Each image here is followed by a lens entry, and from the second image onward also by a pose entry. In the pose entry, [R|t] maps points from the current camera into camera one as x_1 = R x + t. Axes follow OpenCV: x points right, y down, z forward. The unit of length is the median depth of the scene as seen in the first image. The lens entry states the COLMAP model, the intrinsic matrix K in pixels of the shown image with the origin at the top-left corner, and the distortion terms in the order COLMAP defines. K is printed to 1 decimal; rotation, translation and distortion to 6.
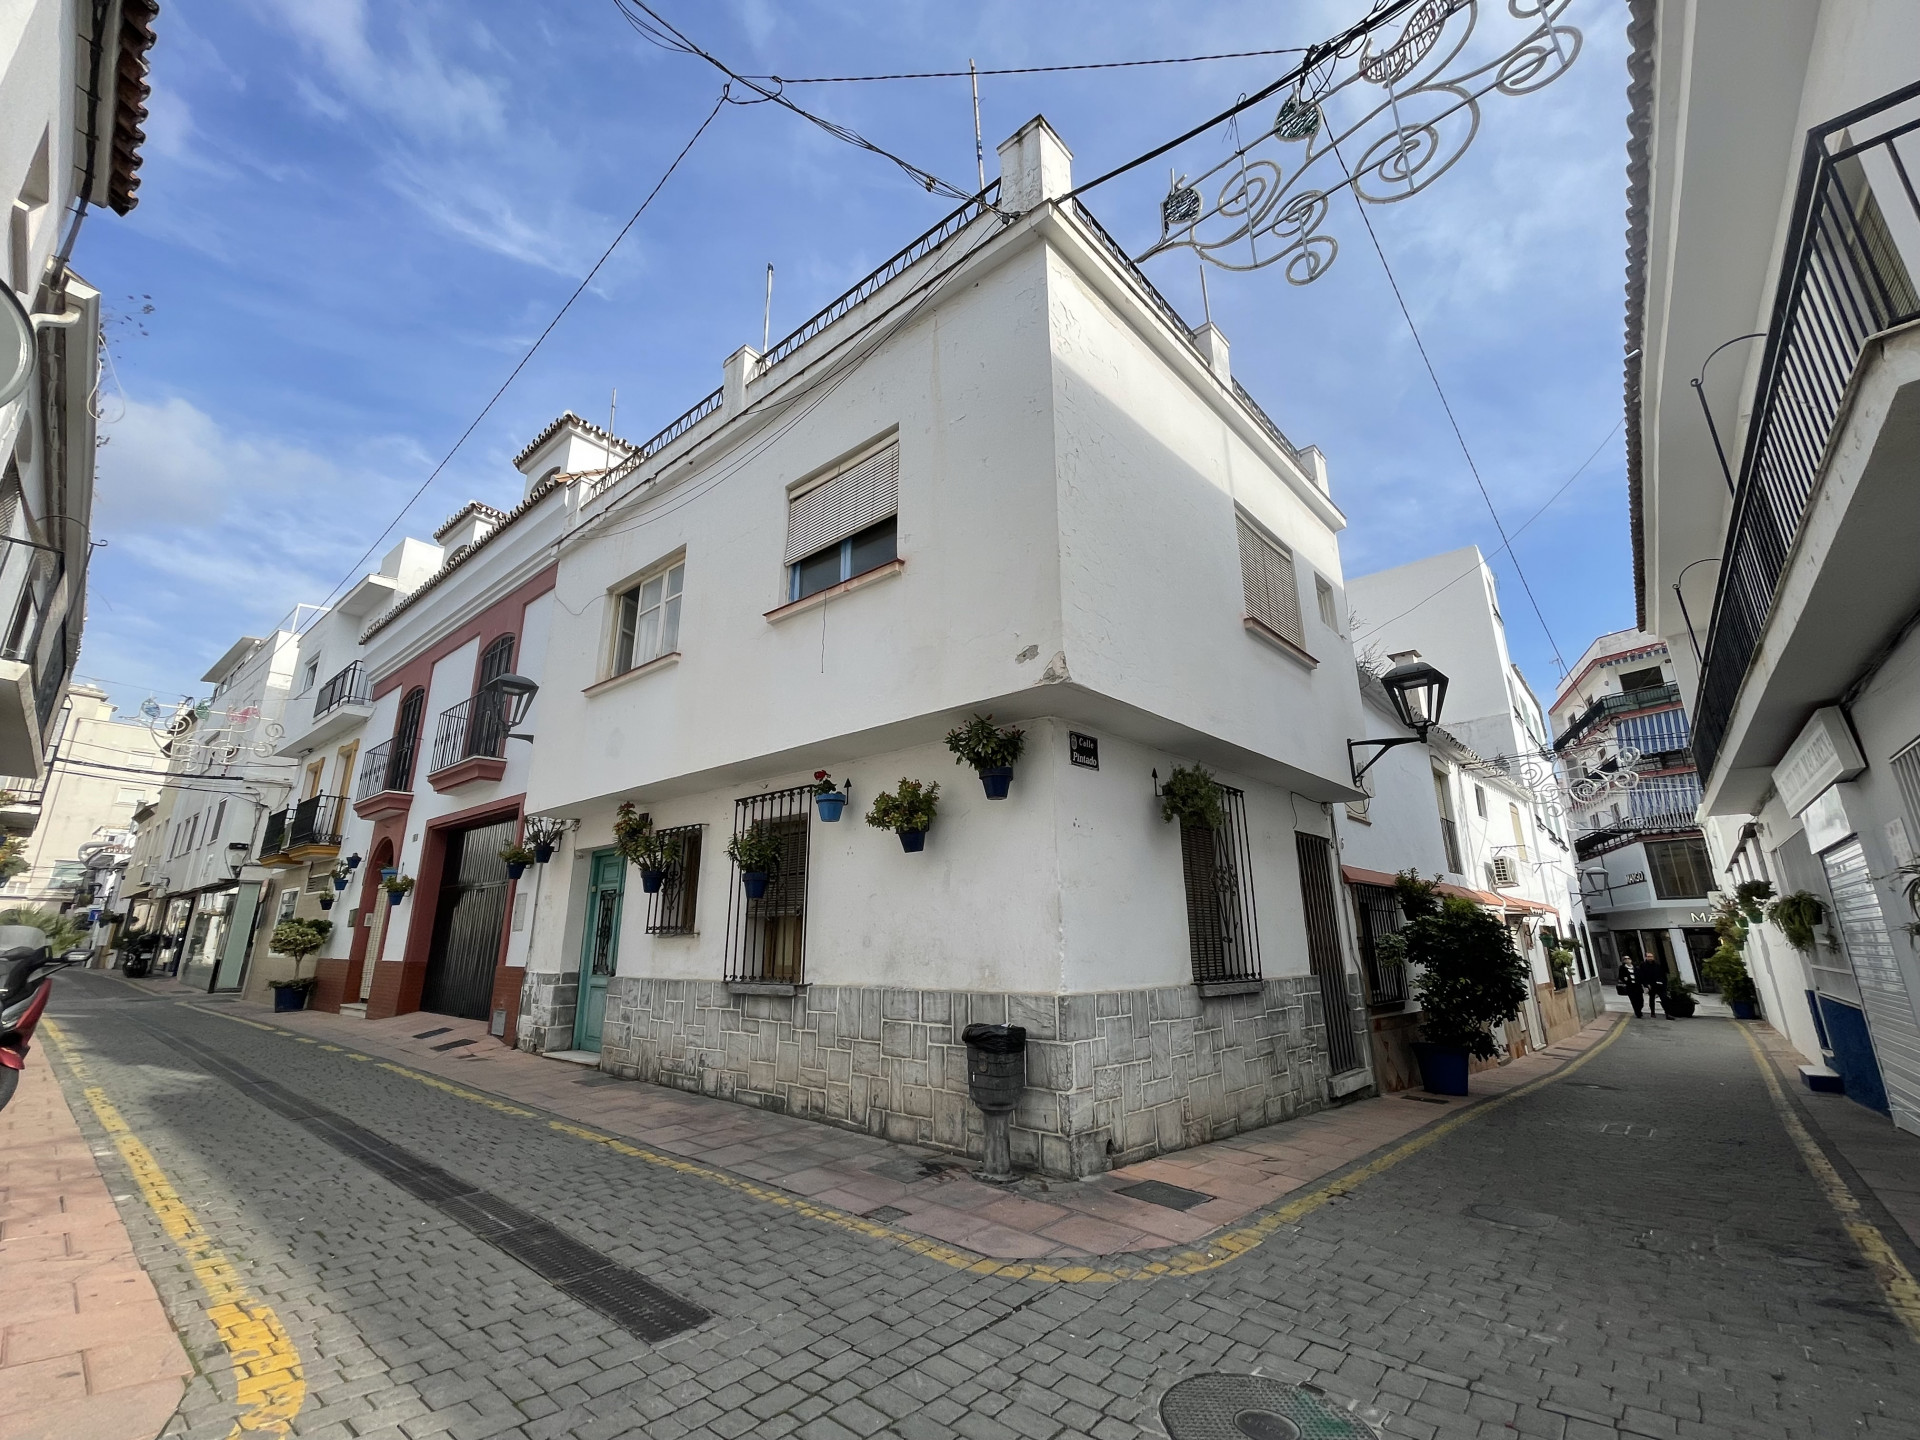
lens RADIAL K [[780.7, 0, 945.9], [0, 780.7, 725.4], [0, 0, 1]] dist [-0.003106, -0.000527]
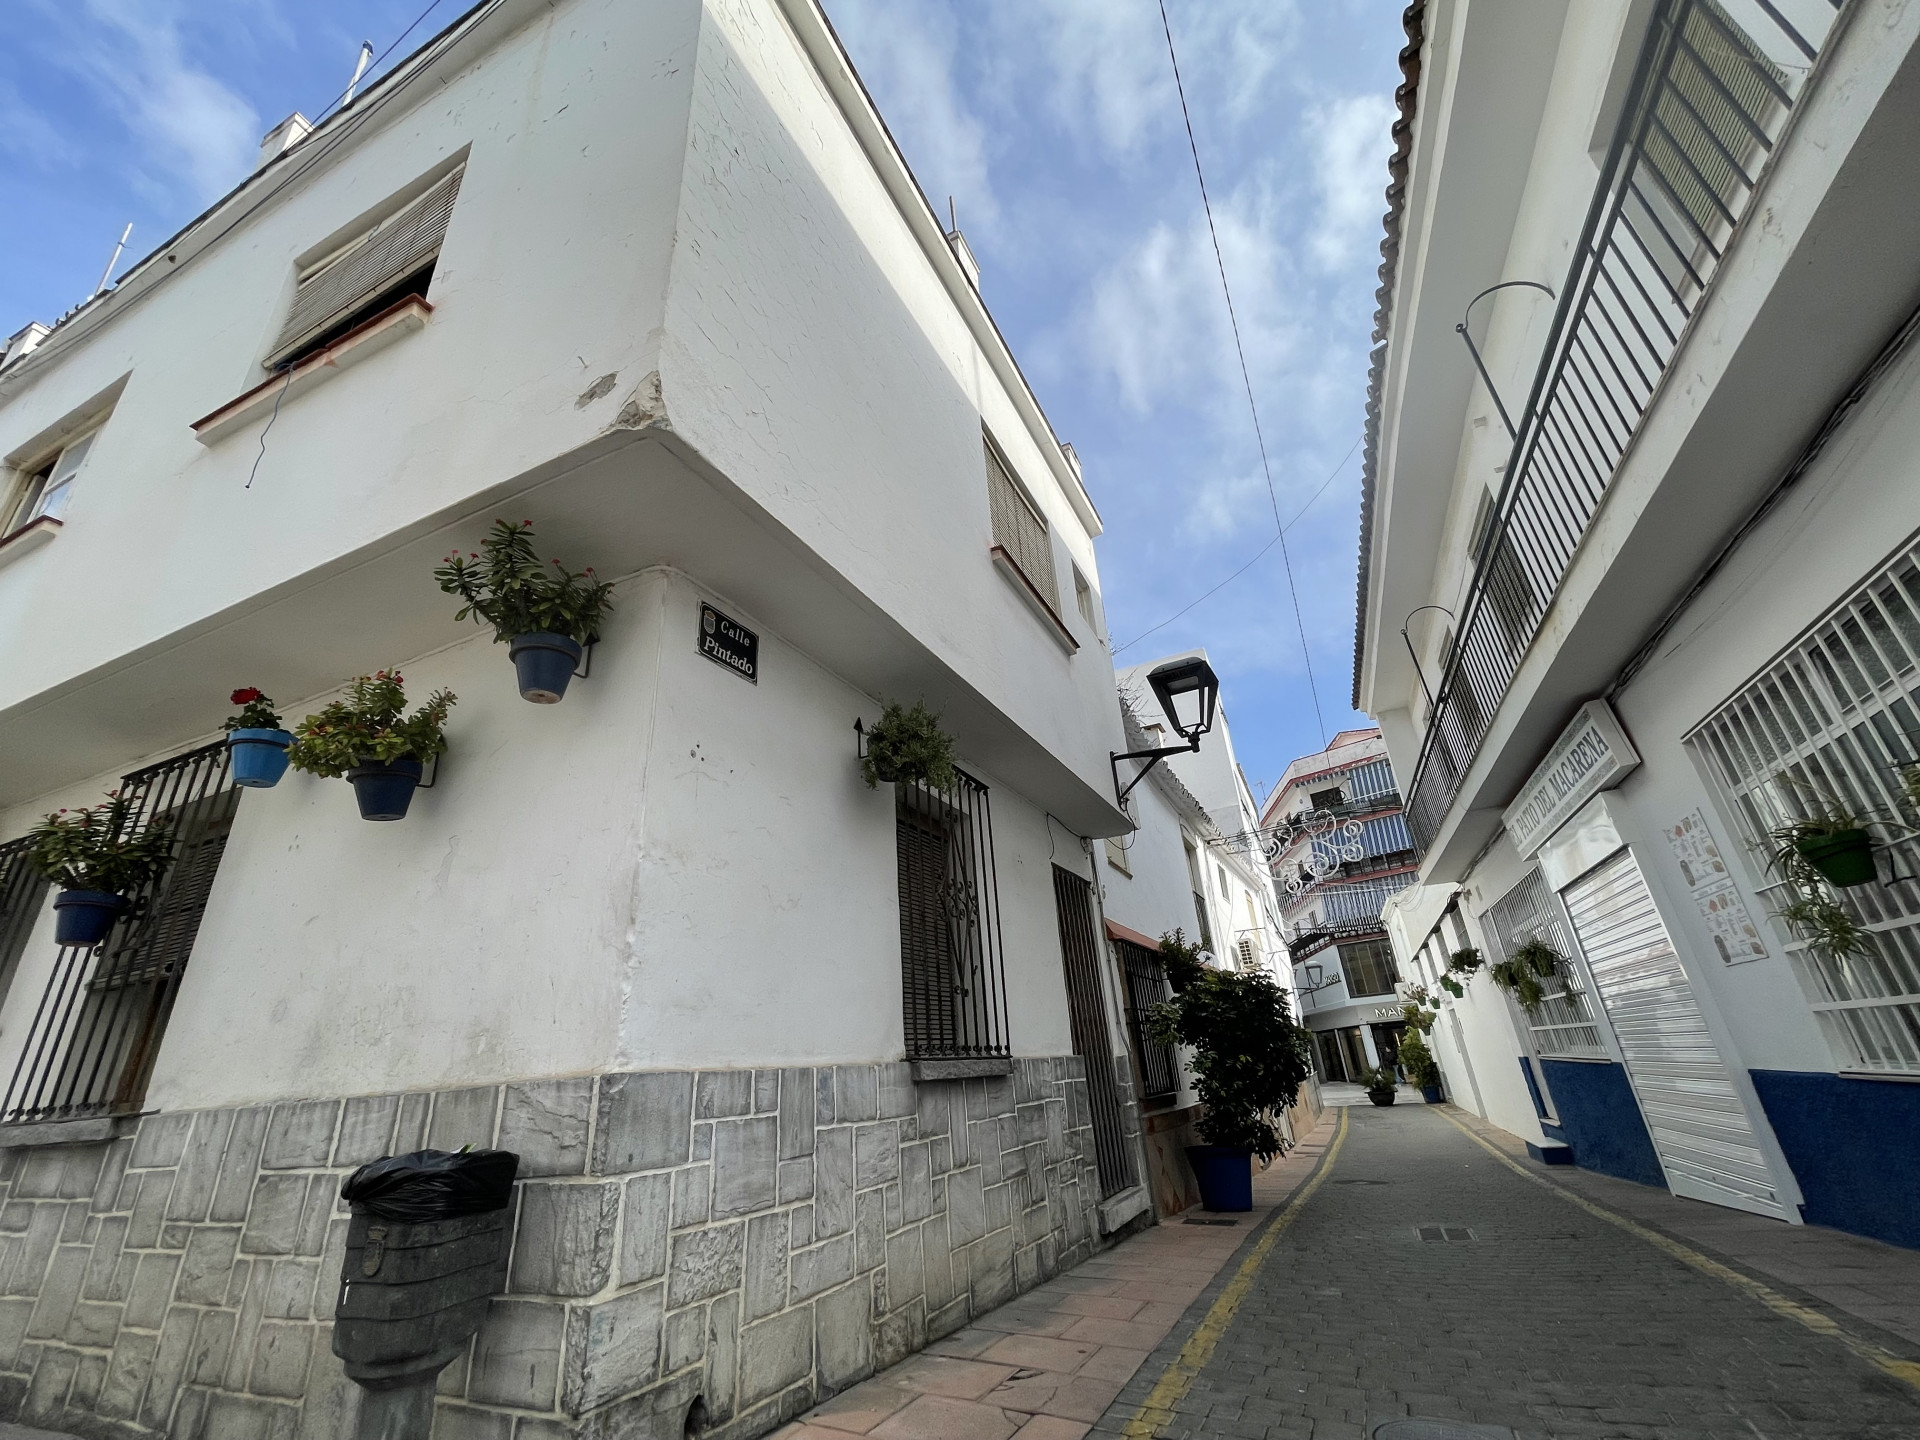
lens RADIAL K [[780.7, 0, 945.9], [0, 780.7, 725.4], [0, 0, 1]] dist [-0.003106, -0.000527]
pose [[0.956583, 0.063668, 0.284423, 0.145393], [-0.017885, 0.986833, -0.160752, 0.156744], [-0.290912, 0.148685, 0.945126, 0.345397]]
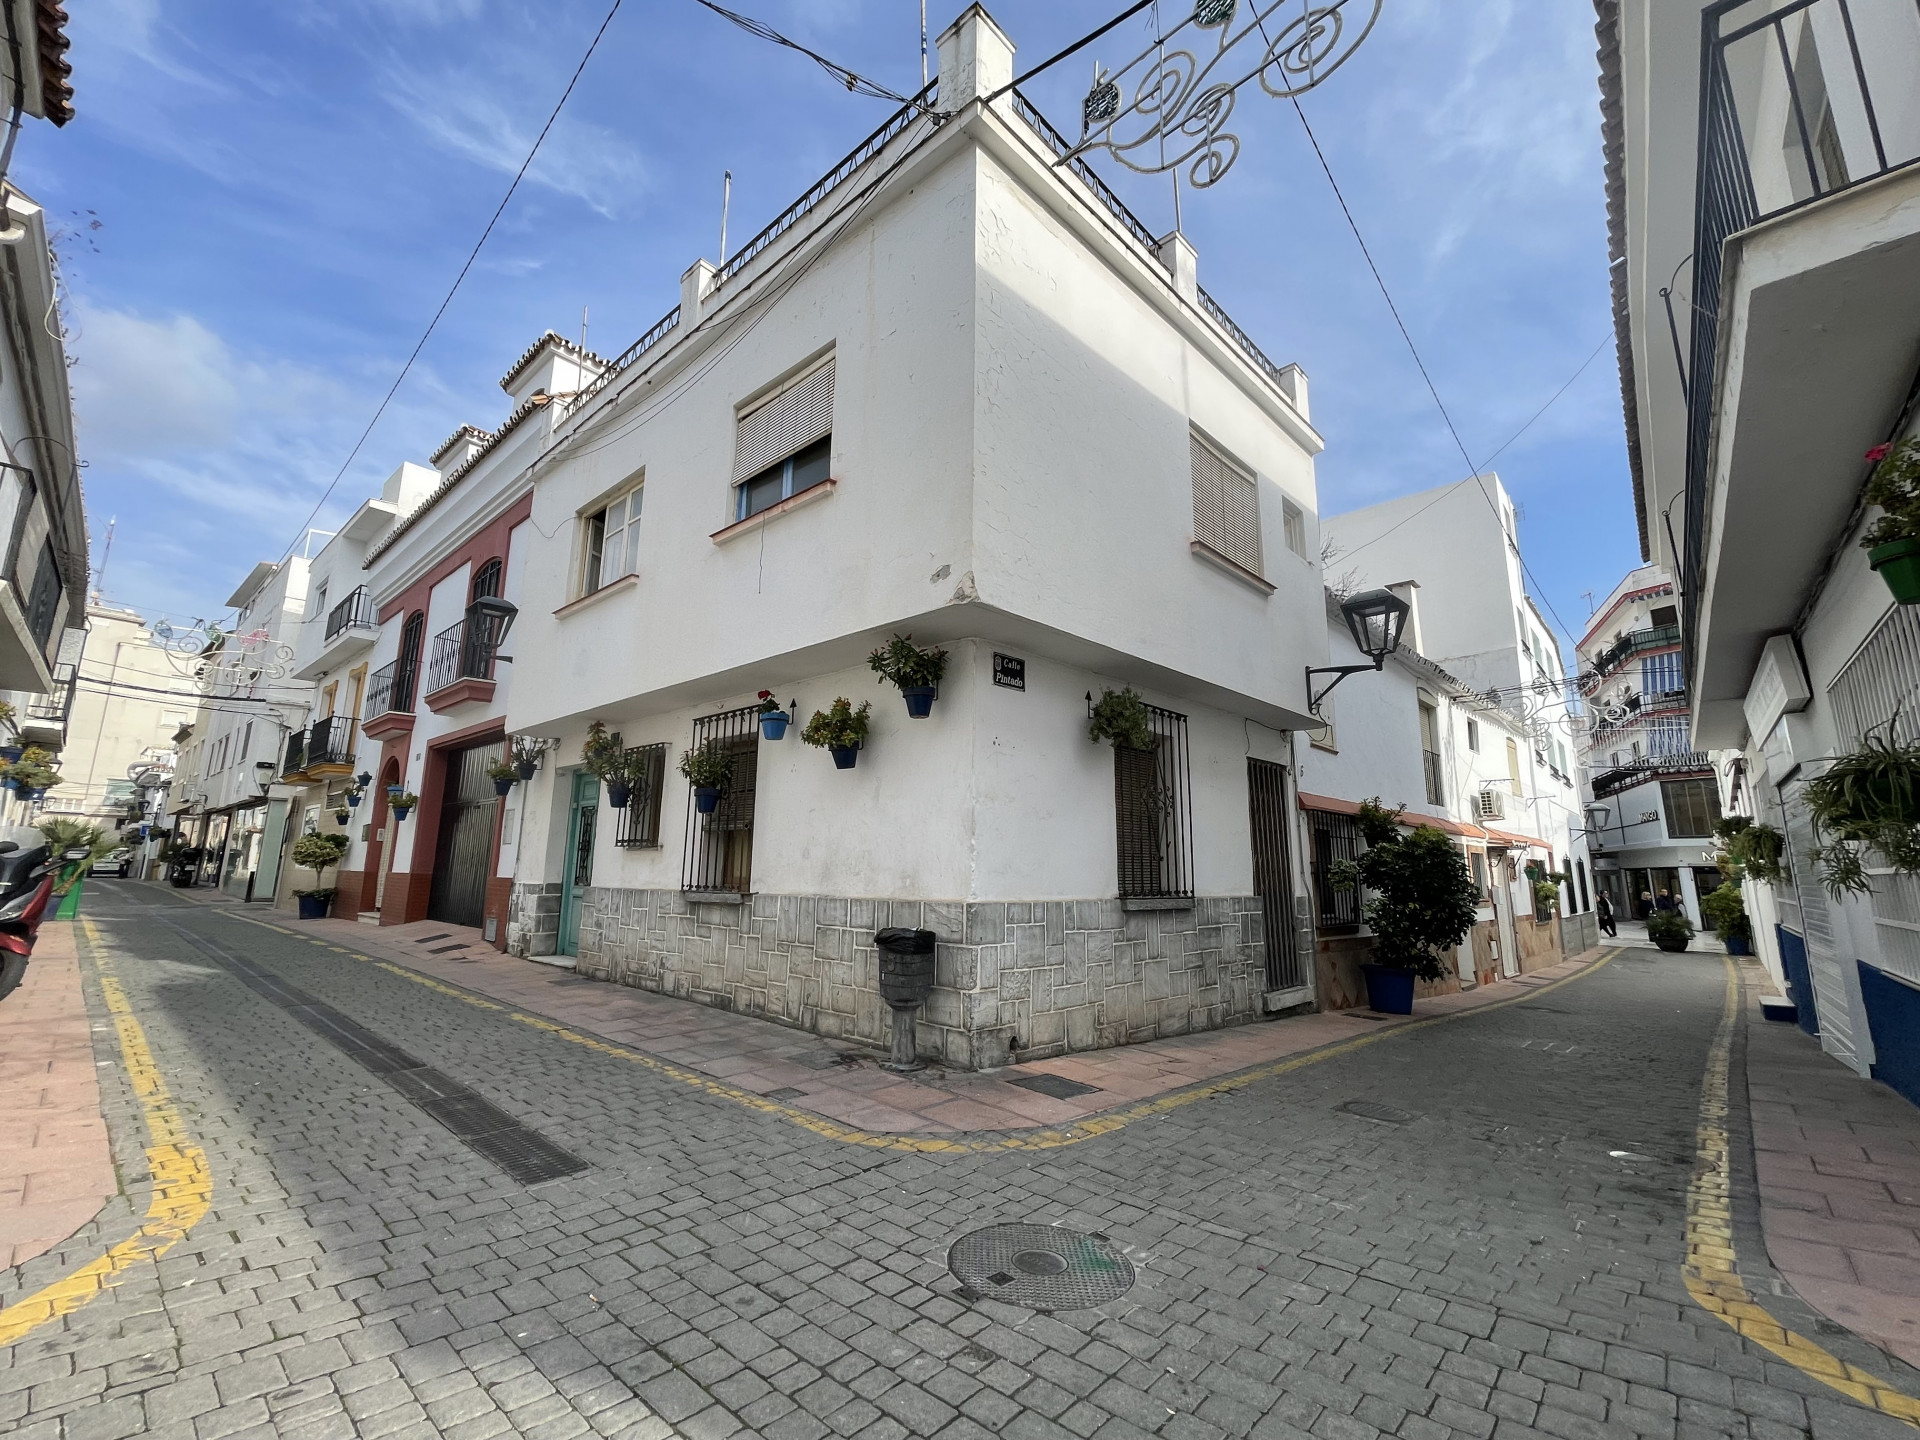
lens RADIAL K [[780.0, 0, 946.5], [0, 780.0, 721.5], [0, 0, 1]] dist [-0.002132, -0.000606]
pose [[0.999497, 0.011165, -0.029690, 0.108294], [-0.008717, 0.996647, 0.081361, 0.013351], [0.030499, -0.081061, 0.996242, -0.019012]]
